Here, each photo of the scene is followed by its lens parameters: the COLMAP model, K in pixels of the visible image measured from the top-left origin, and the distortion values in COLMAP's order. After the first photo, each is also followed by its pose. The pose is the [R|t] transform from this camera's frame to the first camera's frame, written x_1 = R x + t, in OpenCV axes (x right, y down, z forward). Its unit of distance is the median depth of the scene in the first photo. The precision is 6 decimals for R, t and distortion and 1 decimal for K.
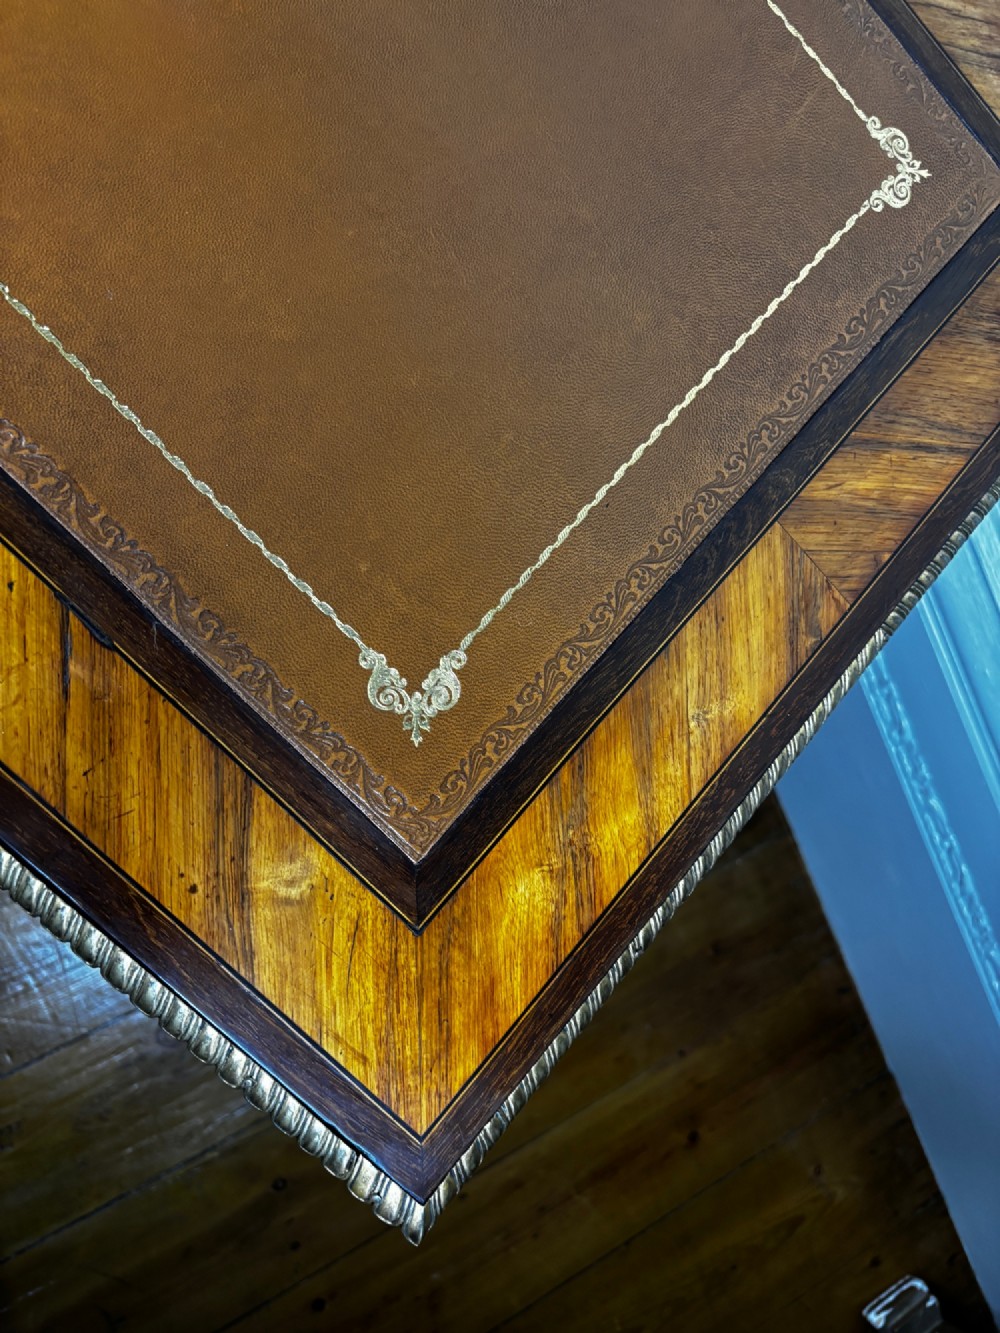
lens RADIAL K [[1036.5, 0, 500.2], [0, 1036.5, 668.9], [0, 0, 1]] dist [0.046814, -0.055309]
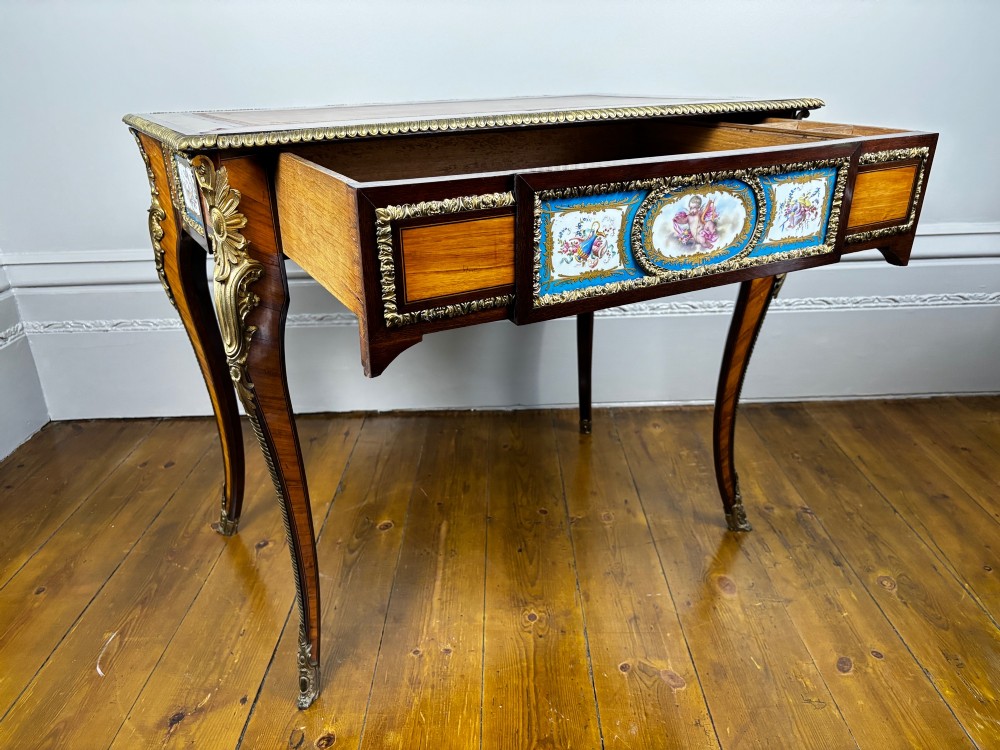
lens RADIAL K [[777.5, 0, 498.8], [0, 777.5, 367.0], [0, 0, 1]] dist [0.046814, -0.055309]
pose [[0.372682, -0.616666, 0.693420, -3.343595], [0.923979, 0.177466, -0.338775, 0.389704], [0.085853, 0.766961, 0.635925, -0.335298]]
